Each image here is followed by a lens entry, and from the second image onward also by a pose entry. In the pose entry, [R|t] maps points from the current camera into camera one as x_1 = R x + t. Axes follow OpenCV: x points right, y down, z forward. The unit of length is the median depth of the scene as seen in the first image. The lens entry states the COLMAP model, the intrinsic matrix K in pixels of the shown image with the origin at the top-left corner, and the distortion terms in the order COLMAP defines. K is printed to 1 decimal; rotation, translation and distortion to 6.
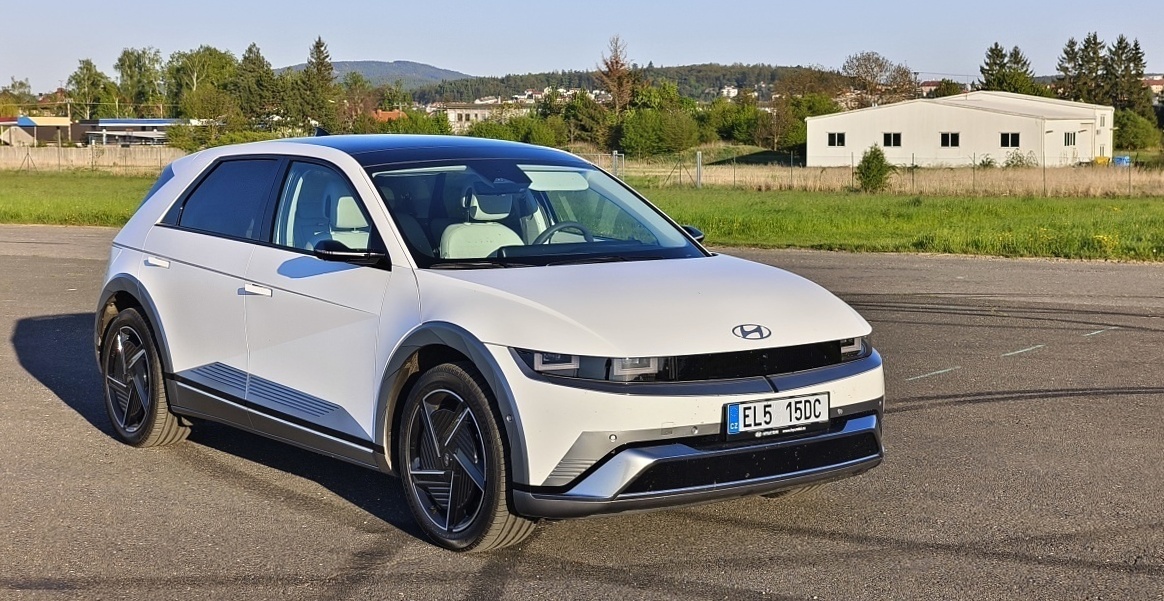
lens RADIAL K [[1724.2, 0, 580.8], [0, 1724.2, 298.2], [0, 0, 1]] dist [0.013617, 0.000000]
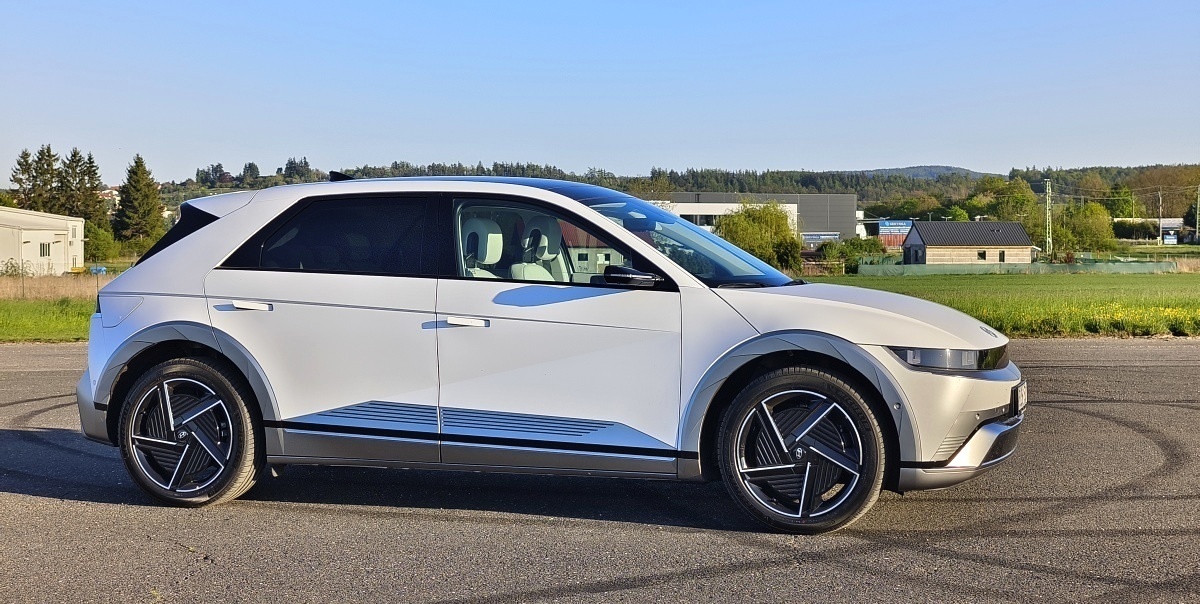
lens RADIAL K [[1725.3, 0, 602.3], [0, 1725.3, 302.3], [0, 0, 1]] dist [0.032884, 0.000000]
pose [[0.827295, -0.017757, 0.561487, -0.865467], [0.052730, 0.997542, -0.046145, 0.043923], [-0.559287, 0.067783, 0.826198, 0.150930]]
